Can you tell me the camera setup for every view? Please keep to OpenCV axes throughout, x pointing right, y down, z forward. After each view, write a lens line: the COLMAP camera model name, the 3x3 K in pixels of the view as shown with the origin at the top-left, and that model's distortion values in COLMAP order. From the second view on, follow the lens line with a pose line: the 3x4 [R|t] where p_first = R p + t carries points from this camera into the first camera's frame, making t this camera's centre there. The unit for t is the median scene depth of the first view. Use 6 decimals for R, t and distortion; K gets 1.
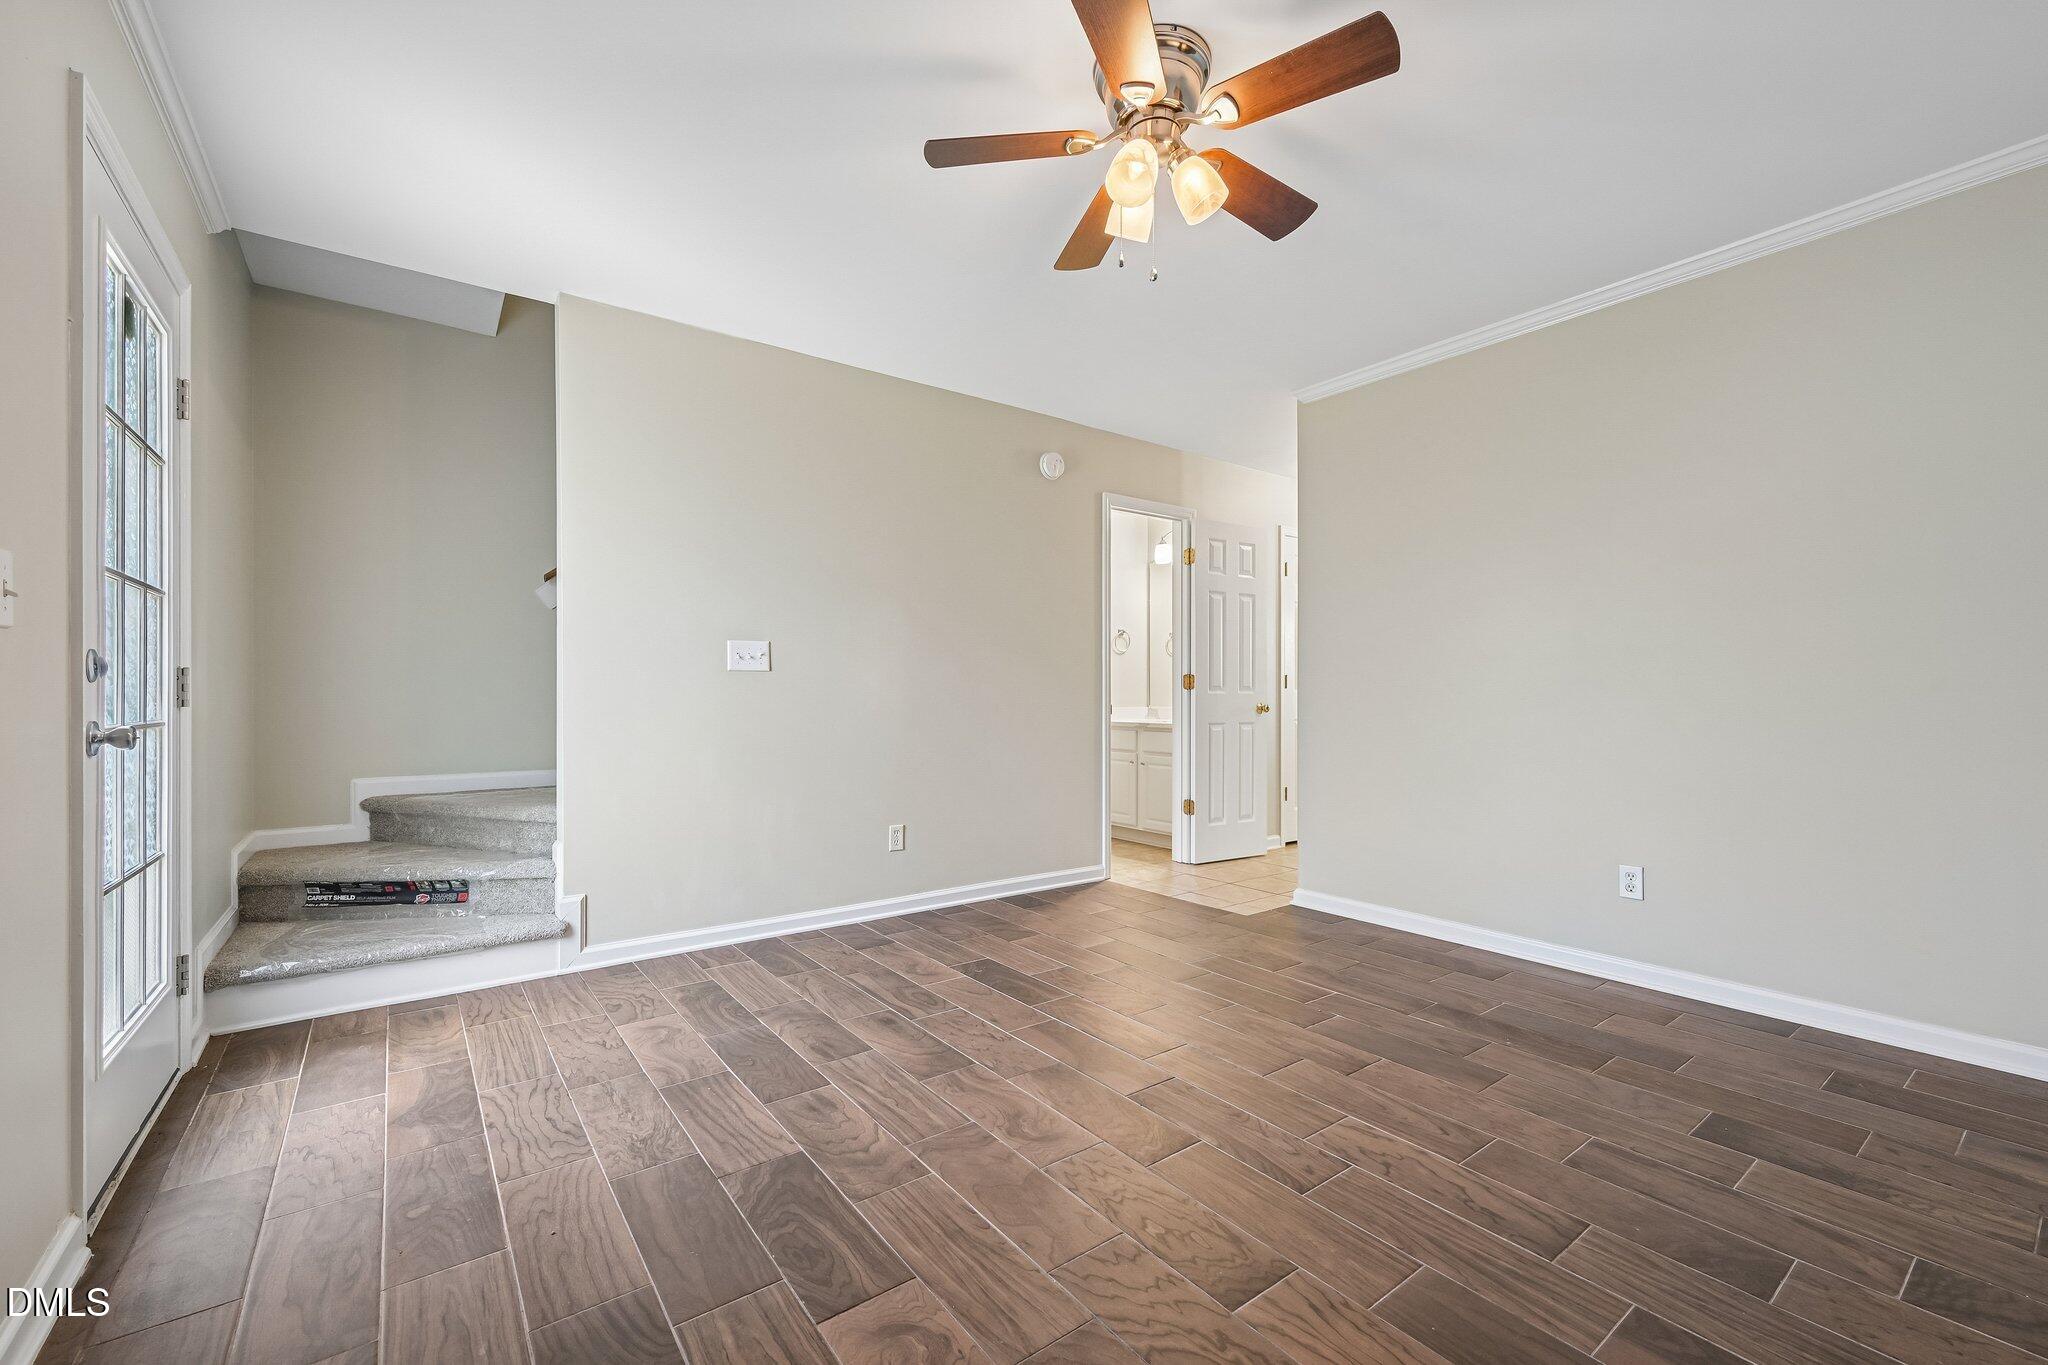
lens RADIAL K [[833.3, 0, 1021.2], [0, 833.3, 692.0], [0, 0, 1]] dist [-0.002124, 0.000297]
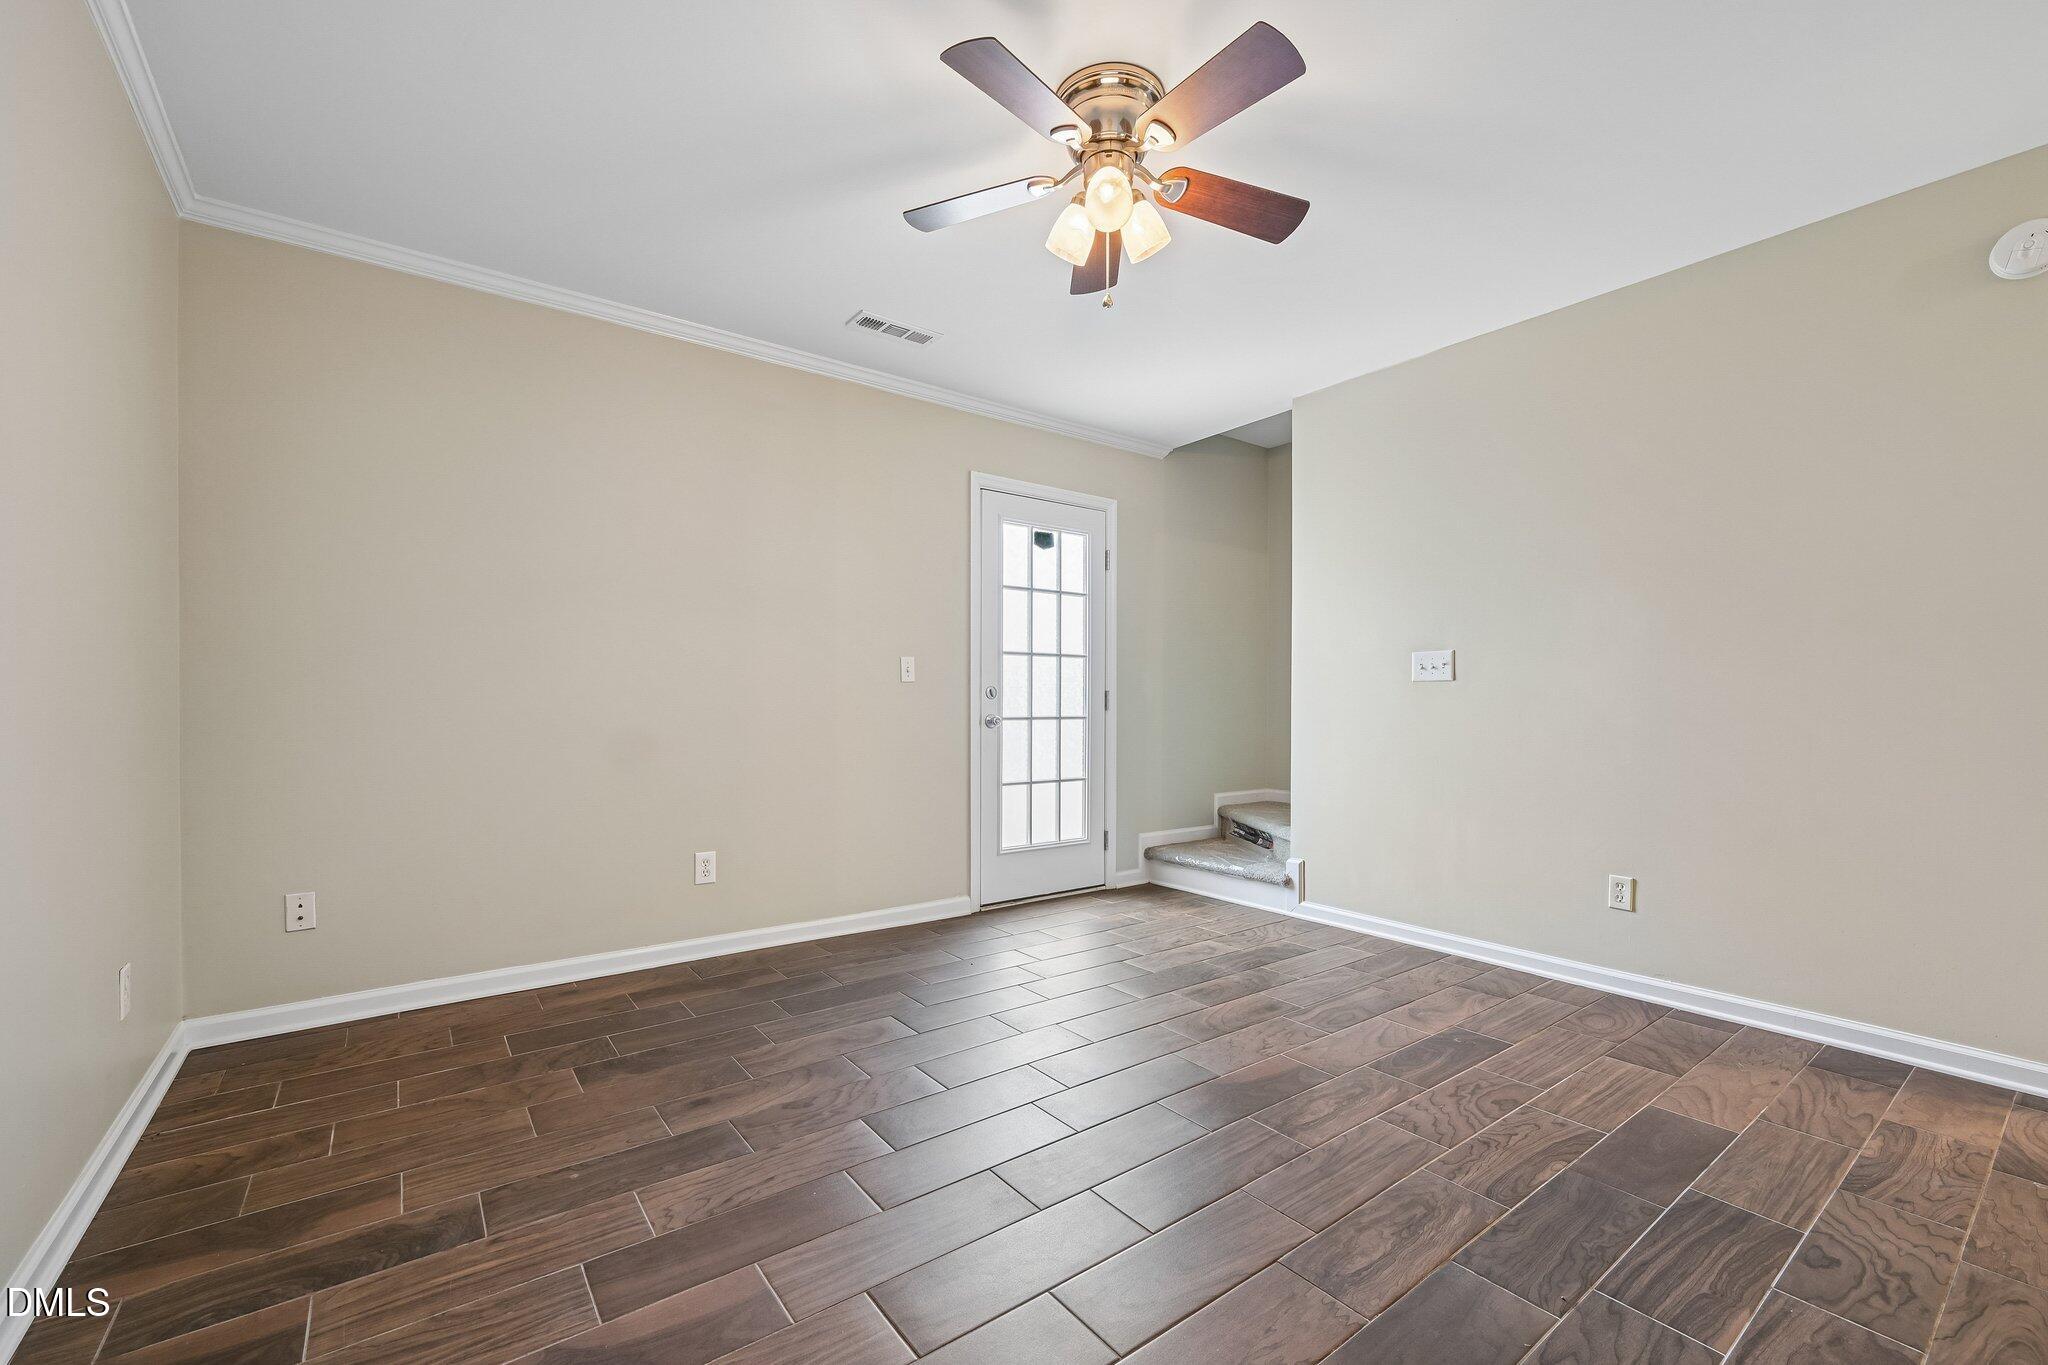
lens RADIAL K [[844.2, 0, 1024.8], [0, 844.2, 702.9], [0, 0, 1]] dist [-0.001497, 0.000038]
pose [[0.000930, -0.001949, -0.999998, 0.809747], [0.001085, 0.999998, -0.001948, 0.002942], [0.999999, -0.001083, 0.000932, 0.593429]]
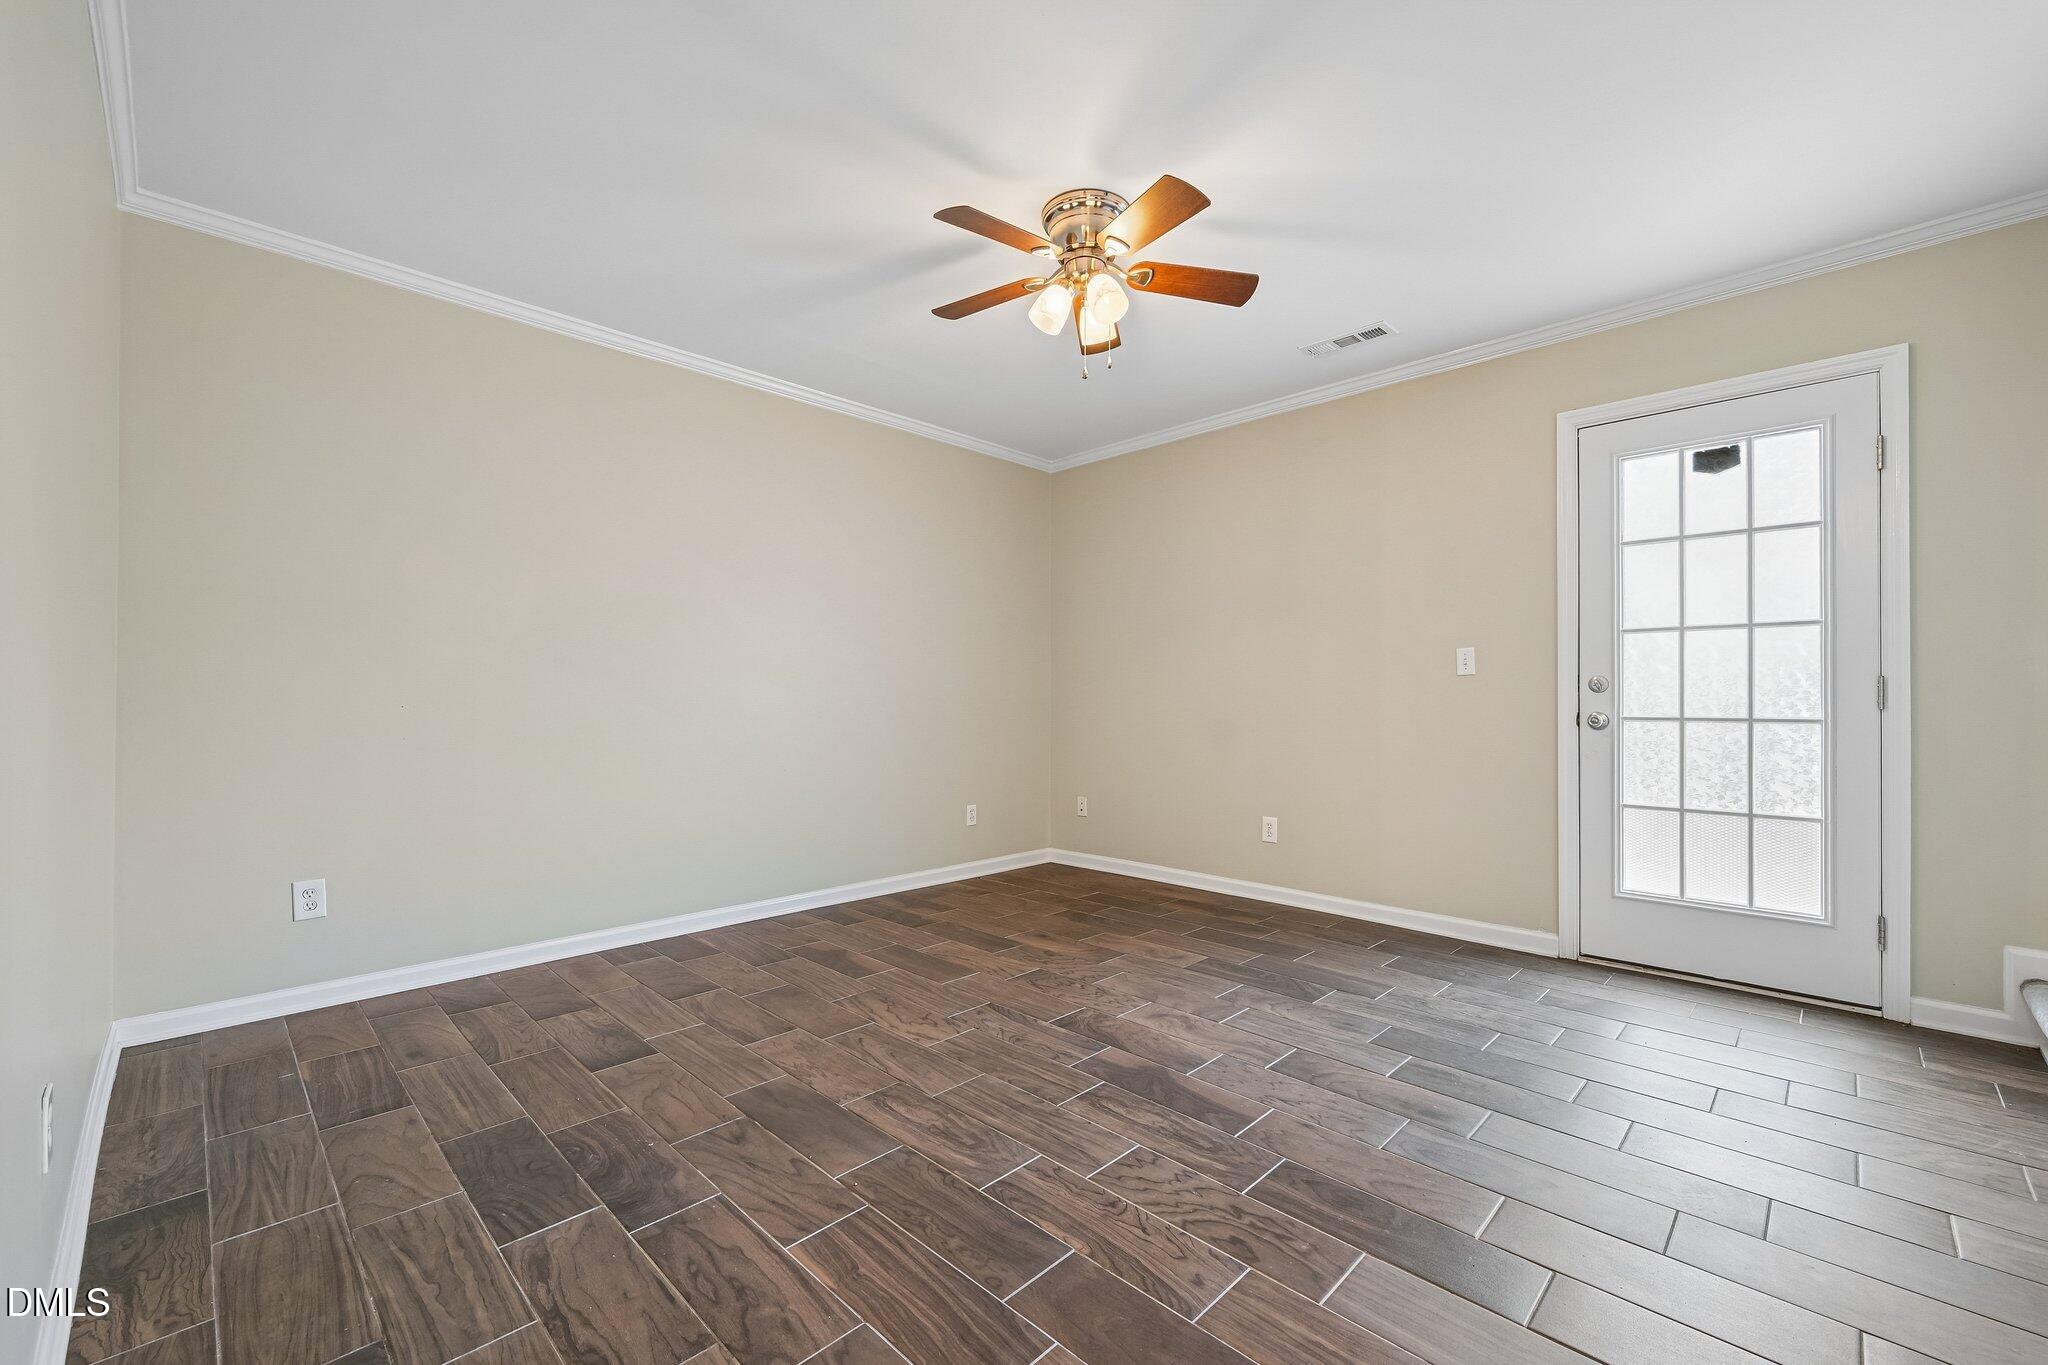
lens RADIAL K [[833.3, 0, 1021.2], [0, 833.3, 692.0], [0, 0, 1]] dist [-0.002124, 0.000297]
pose [[-0.988756, -0.003314, -0.149504, 0.298369], [-0.001552, 0.999928, -0.011901, 0.006335], [0.149533, -0.011535, -0.988689, 1.501008]]
